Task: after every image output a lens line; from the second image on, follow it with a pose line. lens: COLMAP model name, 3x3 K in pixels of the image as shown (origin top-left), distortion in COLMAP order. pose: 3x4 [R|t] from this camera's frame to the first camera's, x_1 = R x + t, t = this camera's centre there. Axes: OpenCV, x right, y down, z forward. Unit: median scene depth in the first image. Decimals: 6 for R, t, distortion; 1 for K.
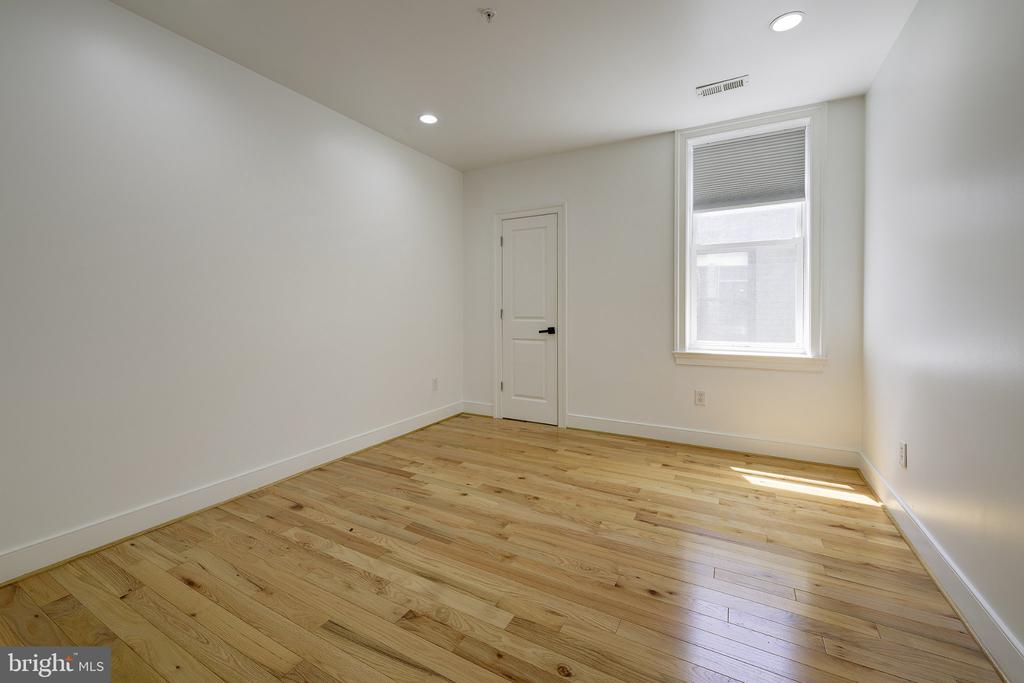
lens RADIAL K [[420.3, 0, 512.5], [0, 420.3, 318.9], [0, 0, 1]] dist [-0.000285, -0.000121]
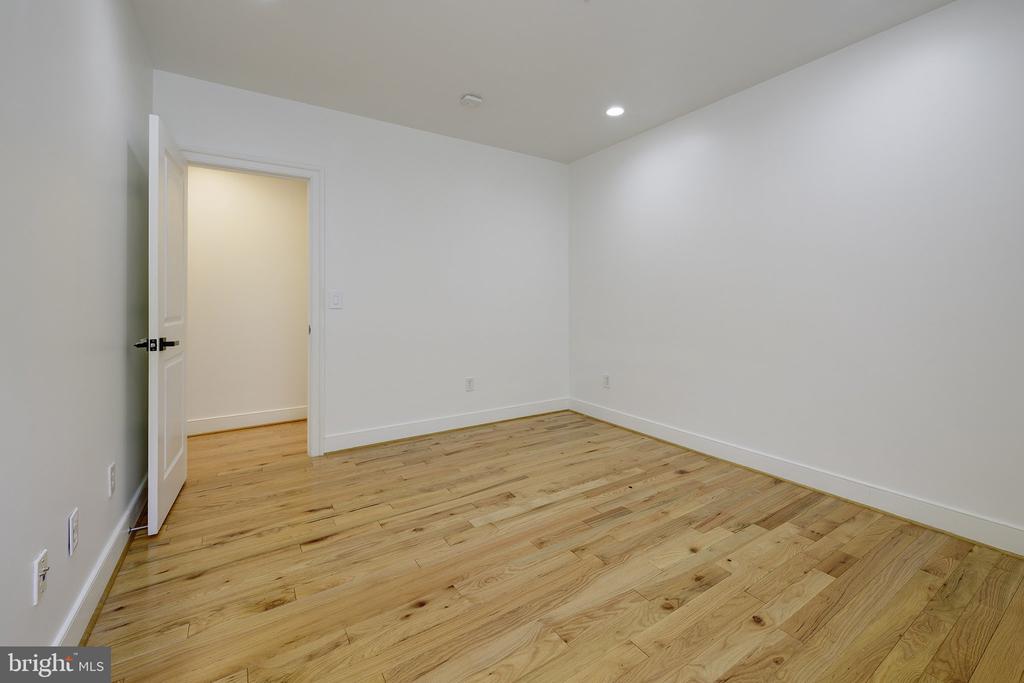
lens RADIAL K [[424.4, 0, 531.3], [0, 424.4, 336.9], [0, 0, 1]] dist [-0.000585, 0.000056]
pose [[-0.448444, 0.074065, -0.890737, 0.769583], [-0.021071, 0.995408, 0.093377, -0.040751], [0.893562, 0.060644, -0.444824, 1.197361]]
